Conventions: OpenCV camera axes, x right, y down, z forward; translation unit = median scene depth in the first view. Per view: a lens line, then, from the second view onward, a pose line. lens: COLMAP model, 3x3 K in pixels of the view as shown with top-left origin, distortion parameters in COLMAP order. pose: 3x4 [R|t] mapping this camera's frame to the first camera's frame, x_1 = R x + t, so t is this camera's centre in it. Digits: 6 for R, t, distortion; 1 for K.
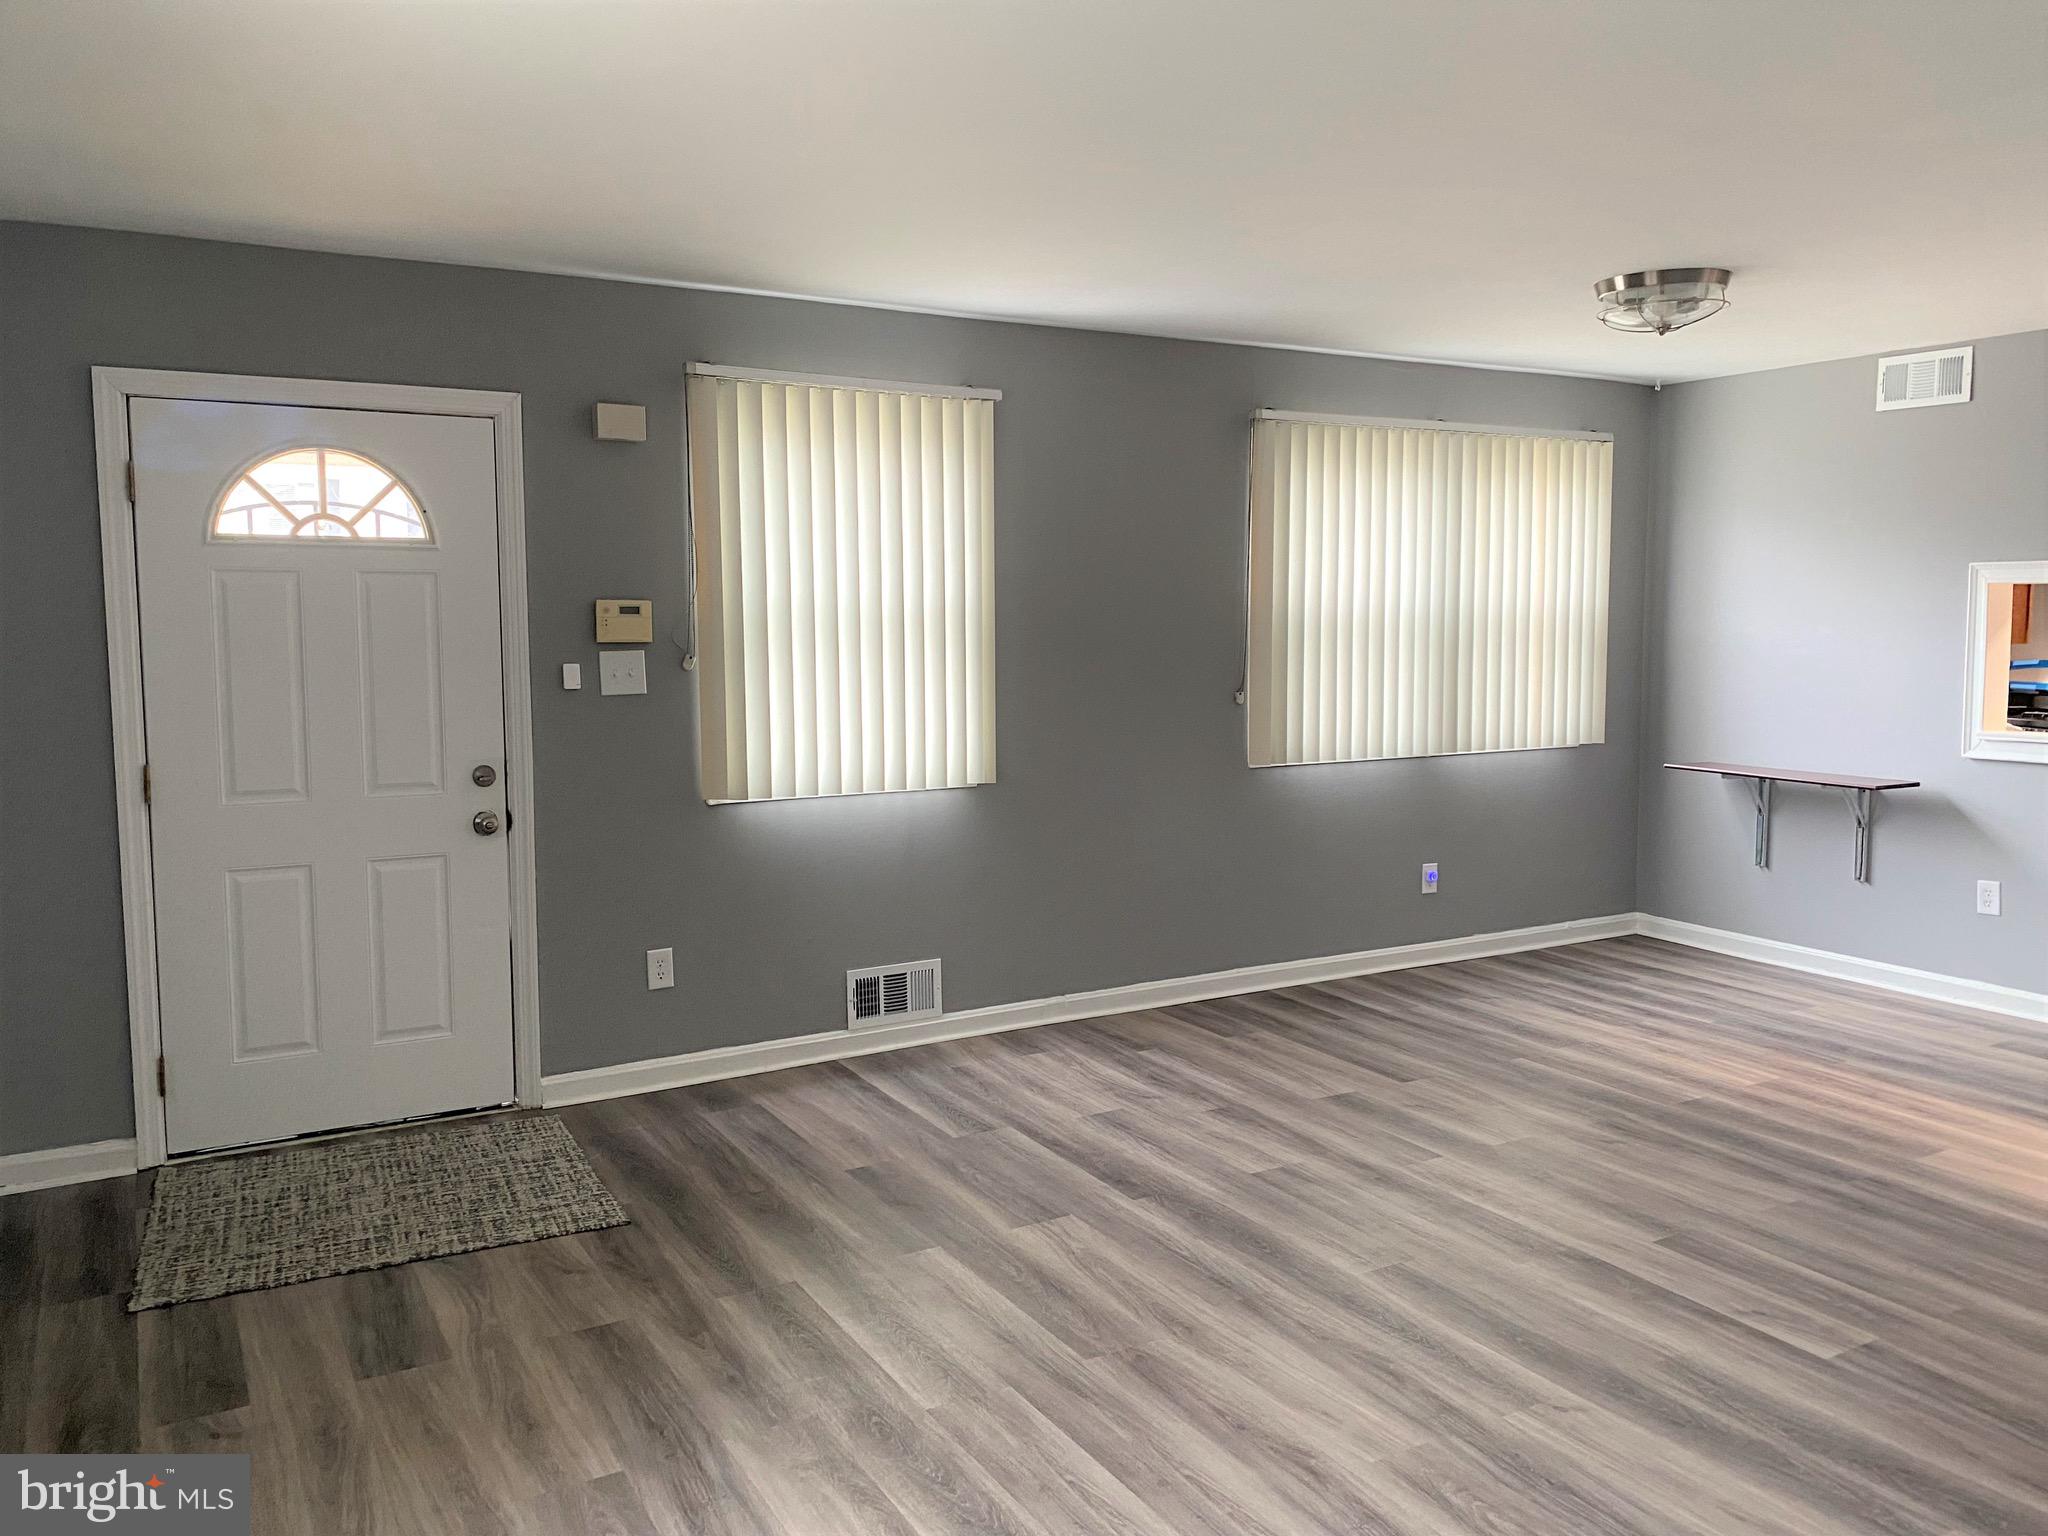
lens RADIAL K [[1561.7, 0, 1024.0], [0, 1561.7, 768.0], [0, 0, 1]] dist [0.035049, -0.001840]
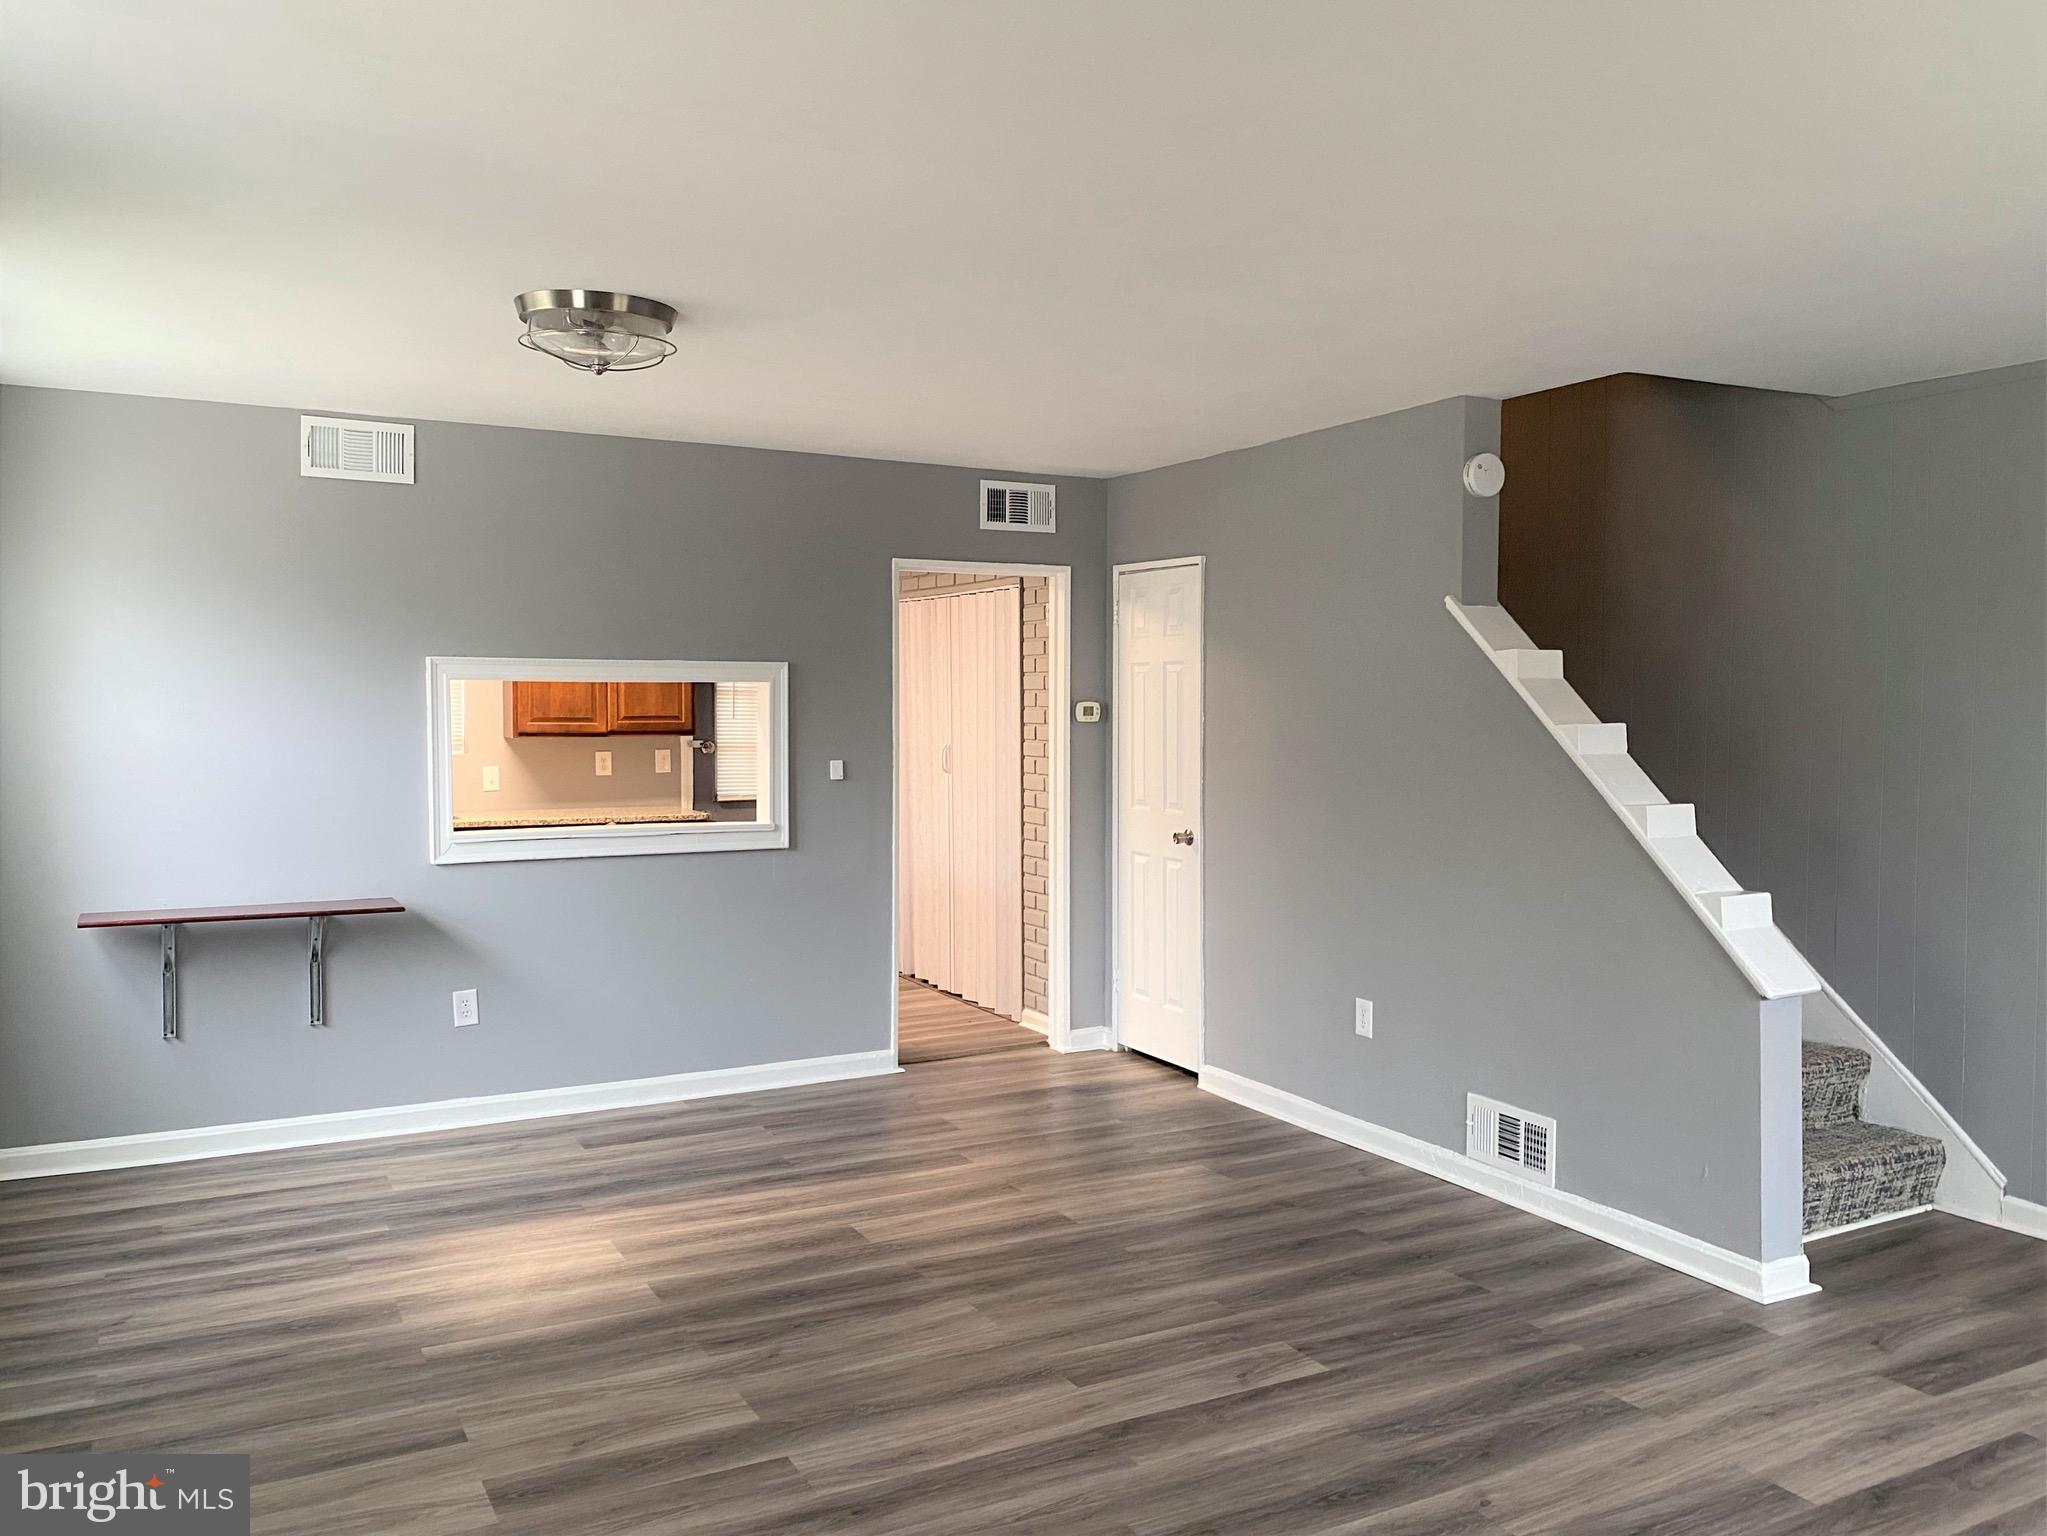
lens RADIAL K [[1619.8, 0, 1023.5], [0, 1619.8, 768.0], [0, 0, 1]] dist [0.010777, -0.000592]
pose [[0.026126, -0.041834, 0.998783, -0.441007], [0.099213, 0.994300, 0.039051, -0.083727], [-0.994723, 0.098072, 0.030127, 0.785937]]
